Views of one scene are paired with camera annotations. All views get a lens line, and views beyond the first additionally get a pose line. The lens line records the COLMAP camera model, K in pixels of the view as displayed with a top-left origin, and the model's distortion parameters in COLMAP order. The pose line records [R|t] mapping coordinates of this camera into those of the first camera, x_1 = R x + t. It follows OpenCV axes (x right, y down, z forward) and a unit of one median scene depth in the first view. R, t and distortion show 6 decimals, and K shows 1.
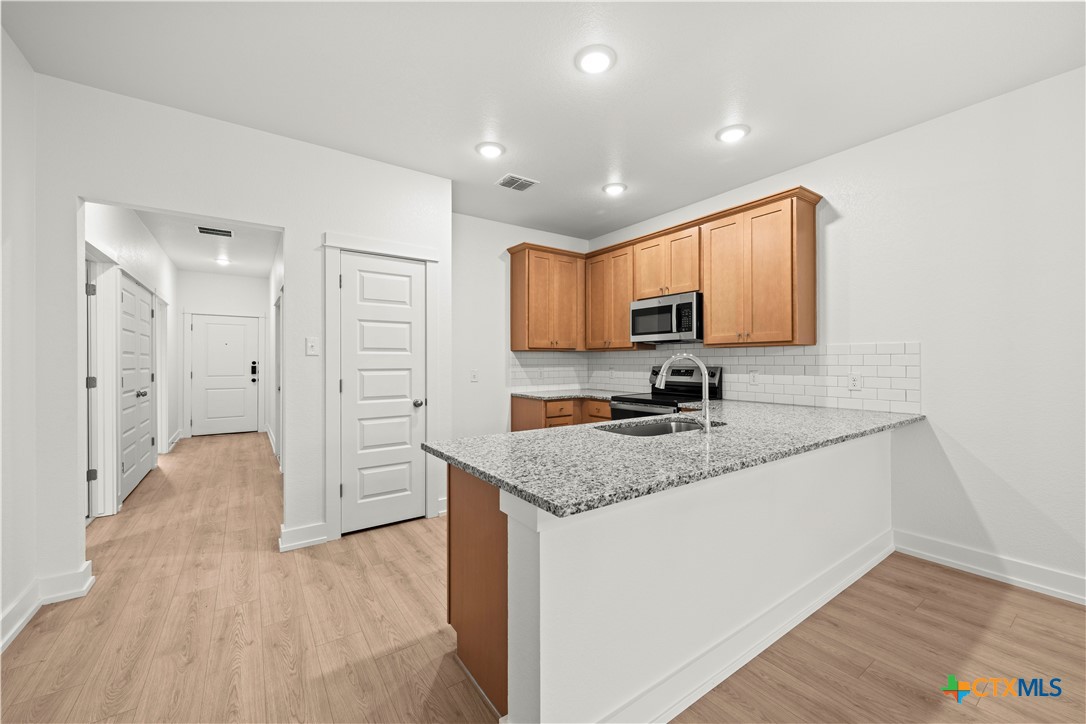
lens RADIAL K [[426.2, 0, 544.6], [0, 426.2, 360.9], [0, 0, 1]] dist [0.002265, 0.000317]
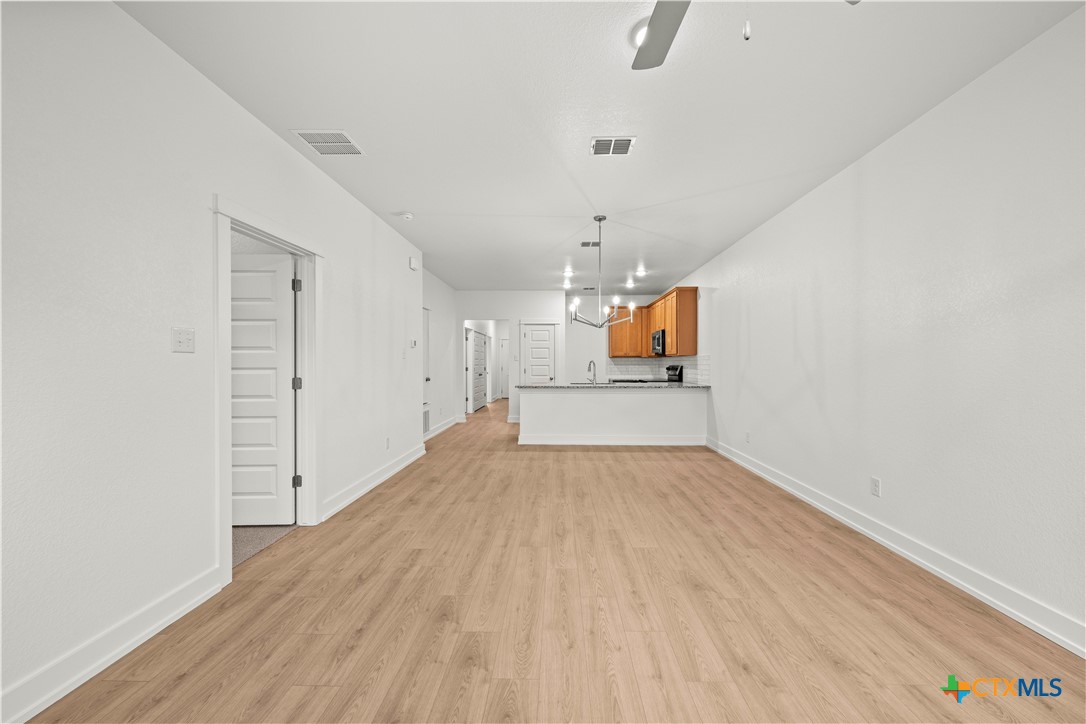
lens RADIAL K [[426.2, 0, 548.2], [0, 426.2, 360.7], [0, 0, 1]] dist [0.002265, 0.000317]
pose [[0.802324, -0.000406, -0.596888, 1.008127], [-0.001693, 0.999994, -0.002956, -0.001880], [0.596886, 0.003382, 0.802319, -0.903451]]
